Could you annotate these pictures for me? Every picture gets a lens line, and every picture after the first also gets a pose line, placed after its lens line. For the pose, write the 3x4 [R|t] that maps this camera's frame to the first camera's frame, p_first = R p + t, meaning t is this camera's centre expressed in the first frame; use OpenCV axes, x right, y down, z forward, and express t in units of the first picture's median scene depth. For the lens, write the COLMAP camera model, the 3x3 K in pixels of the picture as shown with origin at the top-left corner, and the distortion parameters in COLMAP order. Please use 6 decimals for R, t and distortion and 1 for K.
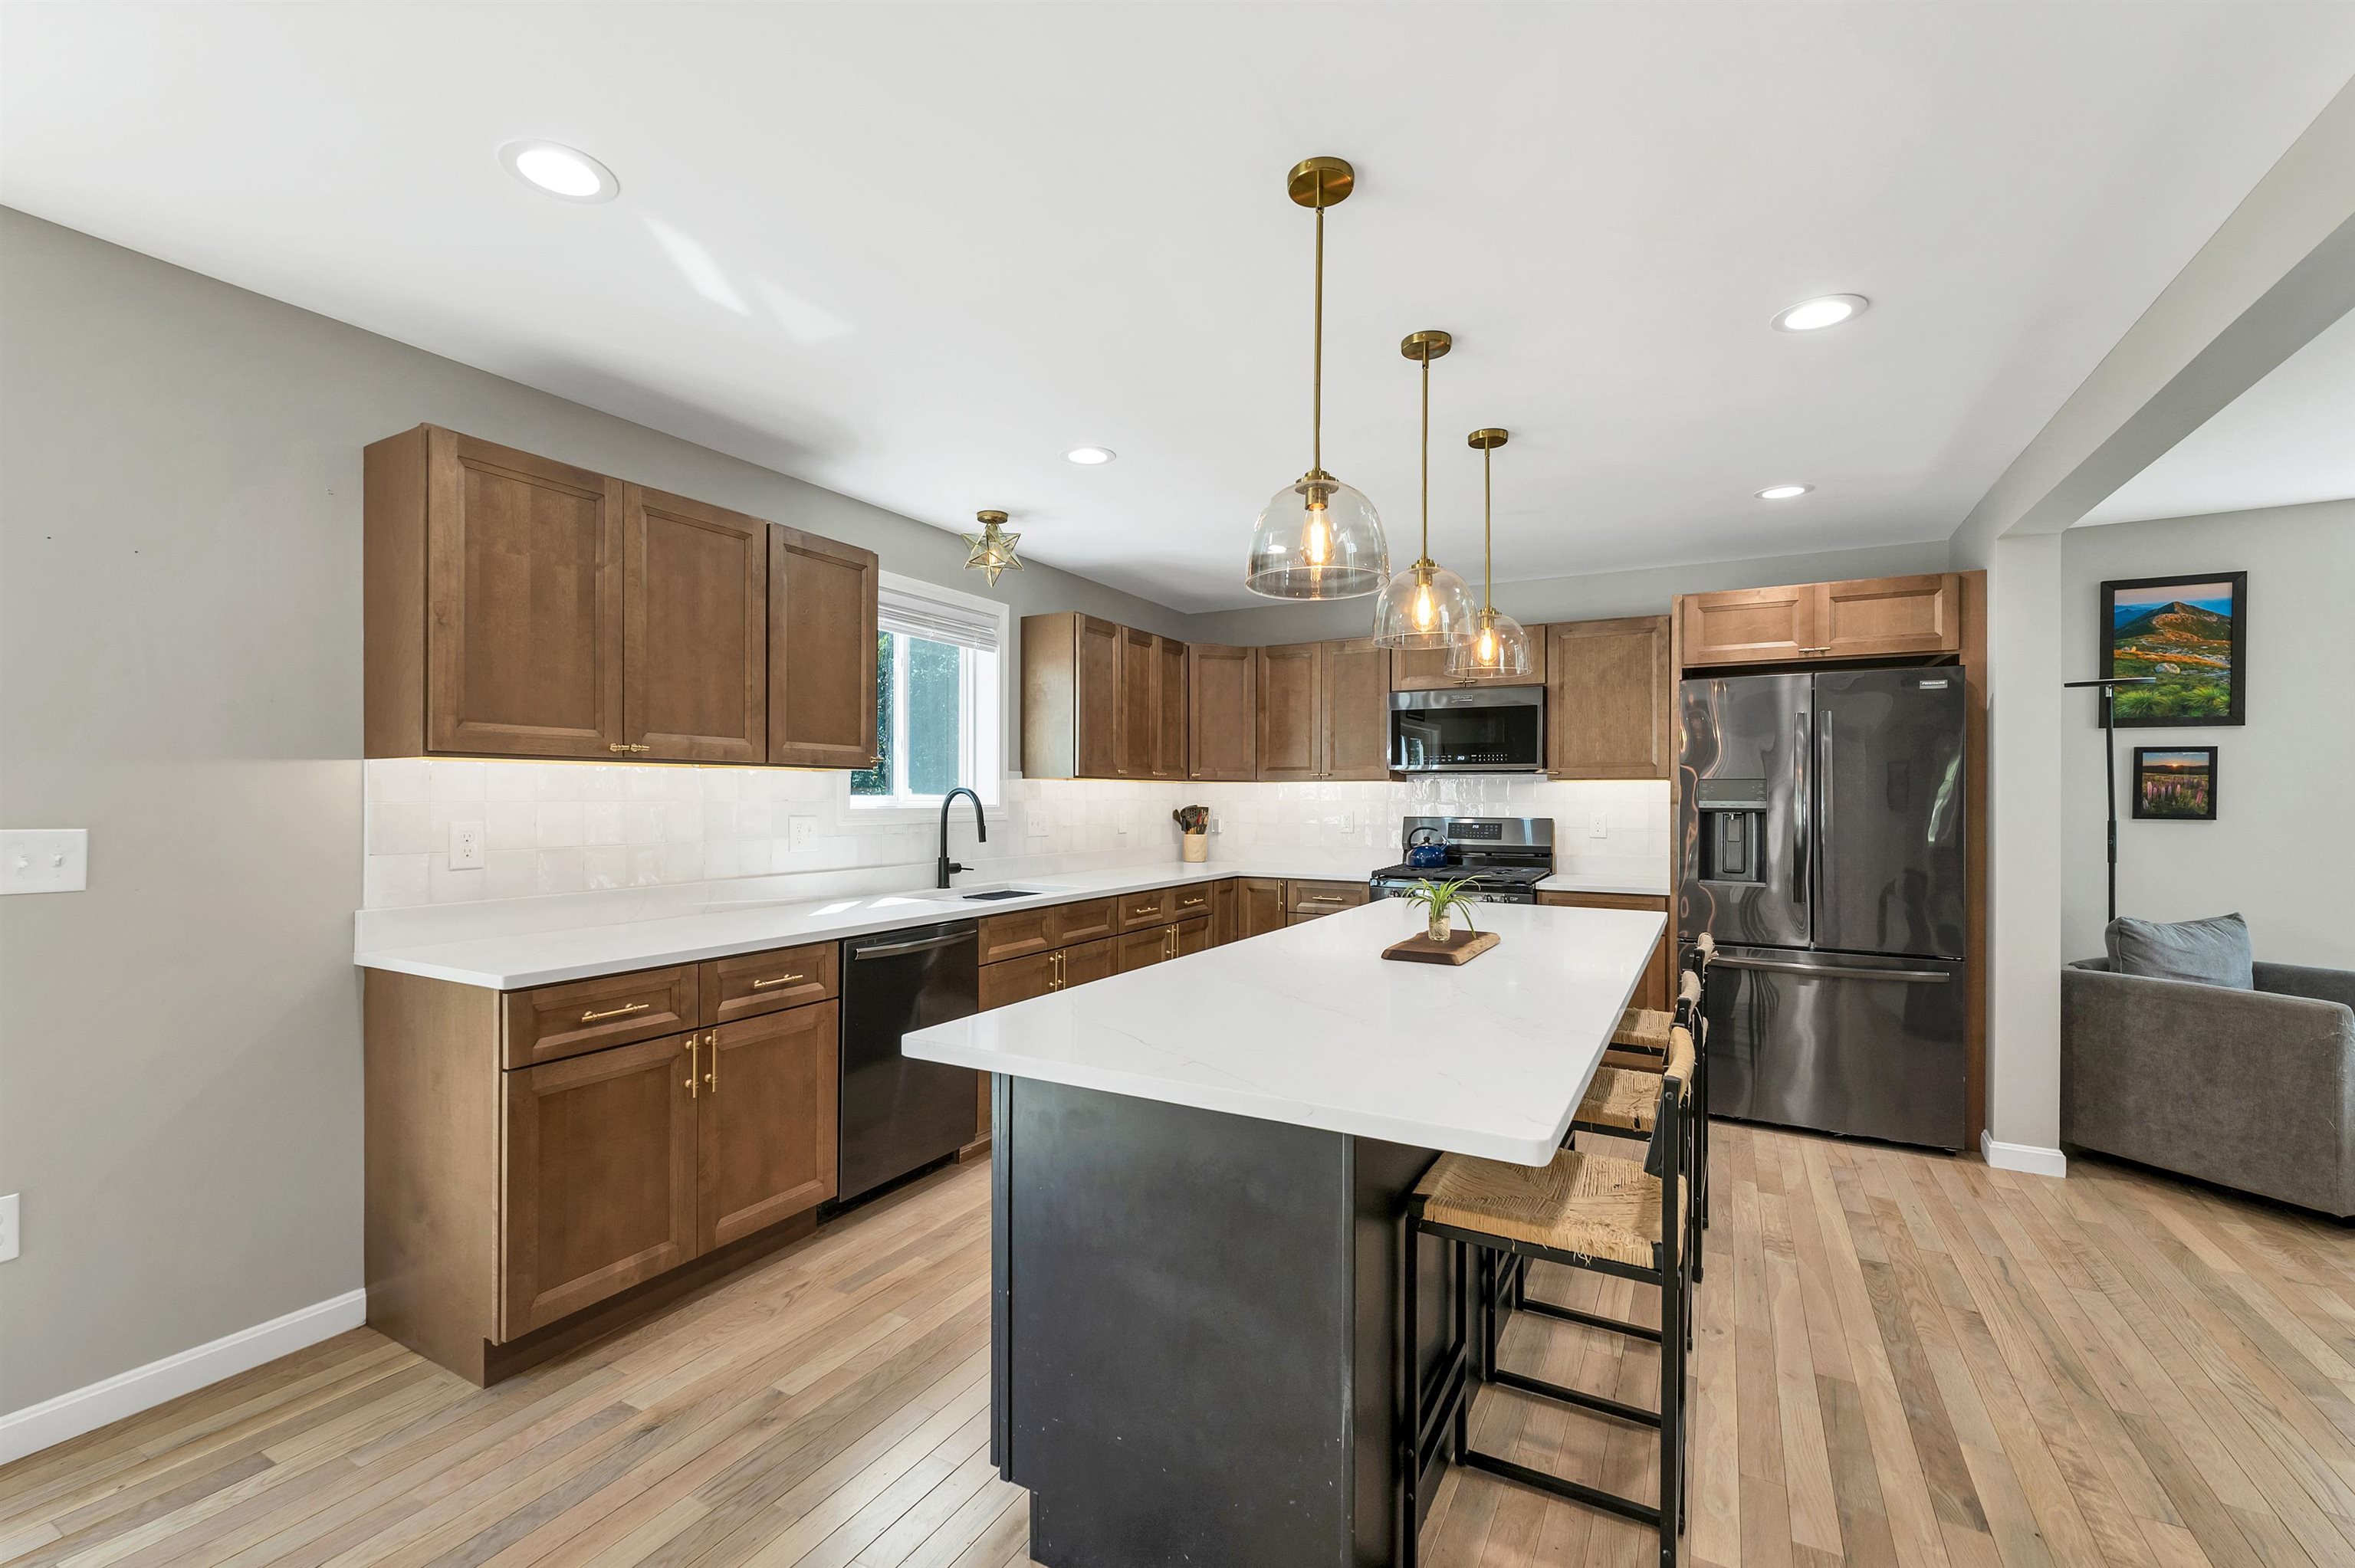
lens RADIAL K [[973.0, 0, 1162.8], [0, 973.0, 795.1], [0, 0, 1]] dist [-0.004592, 0.000994]
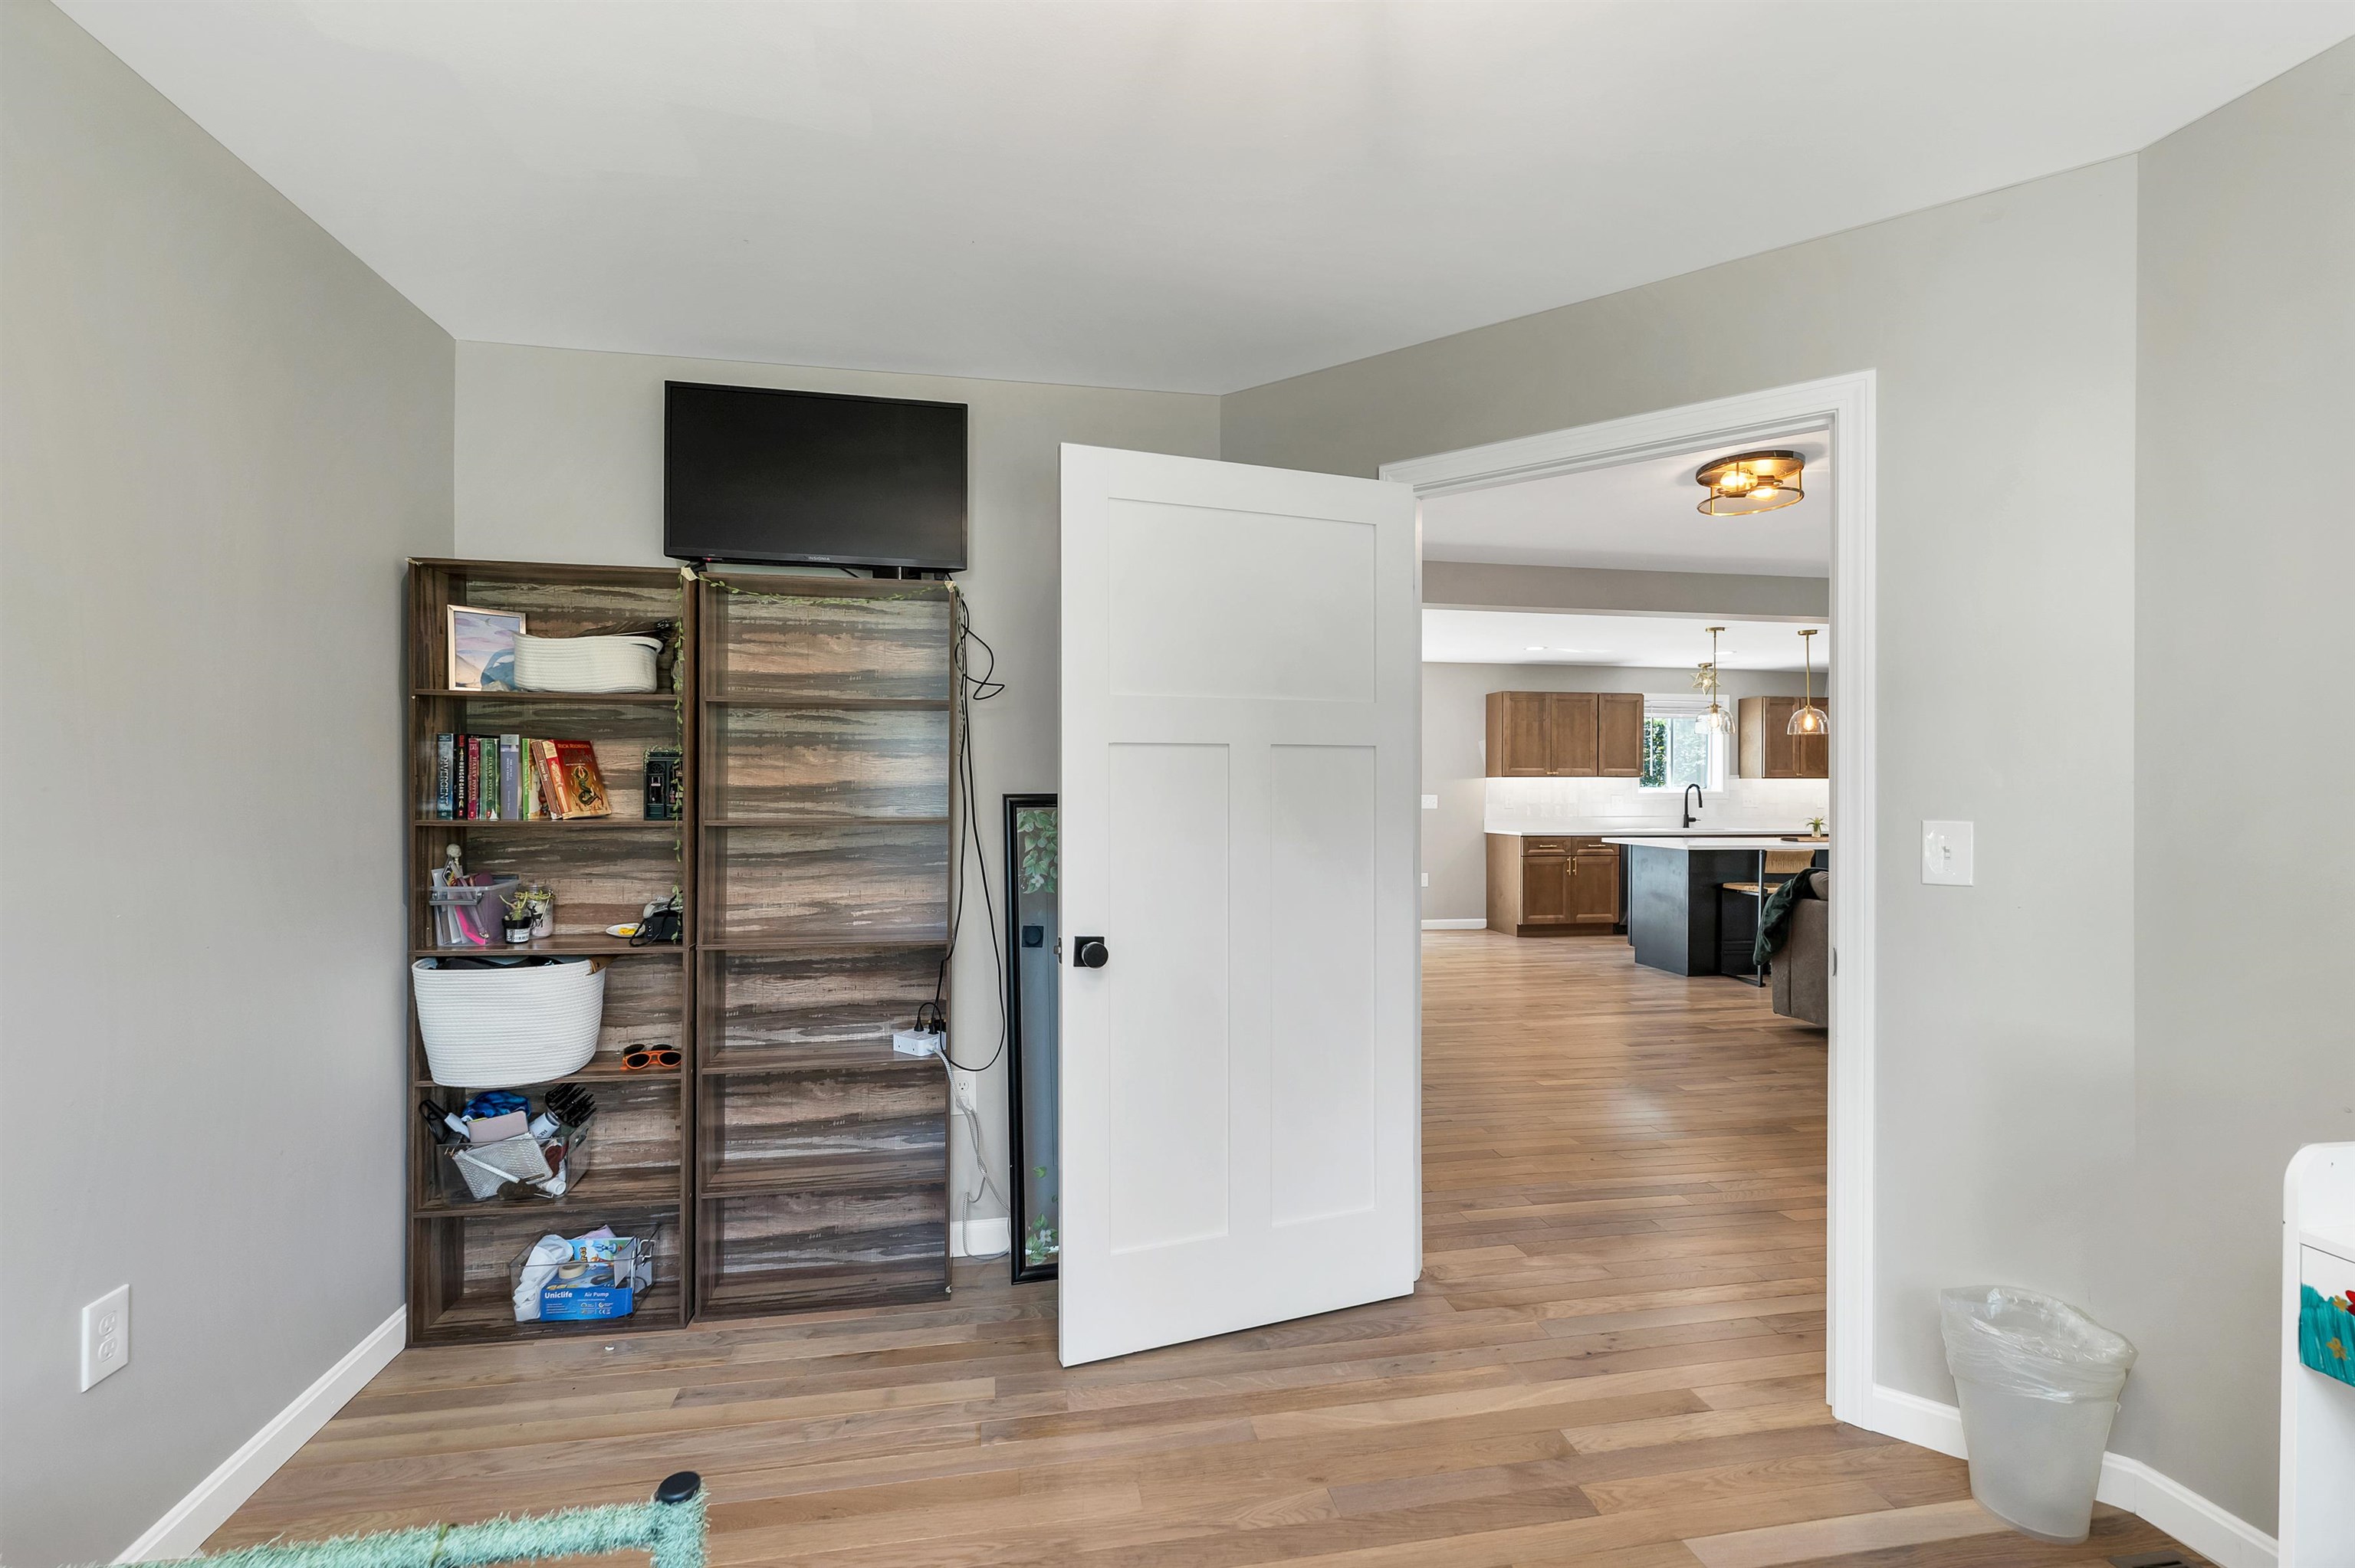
lens RADIAL K [[973.0, 0, 1165.4], [0, 973.0, 784.4], [0, 0, 1]] dist [-0.004592, 0.000994]
pose [[0.615979, -0.003171, -0.787756, 1.265874], [0.001128, 0.999994, -0.003143, -0.000421], [0.787762, 0.001047, 0.615979, -2.110734]]
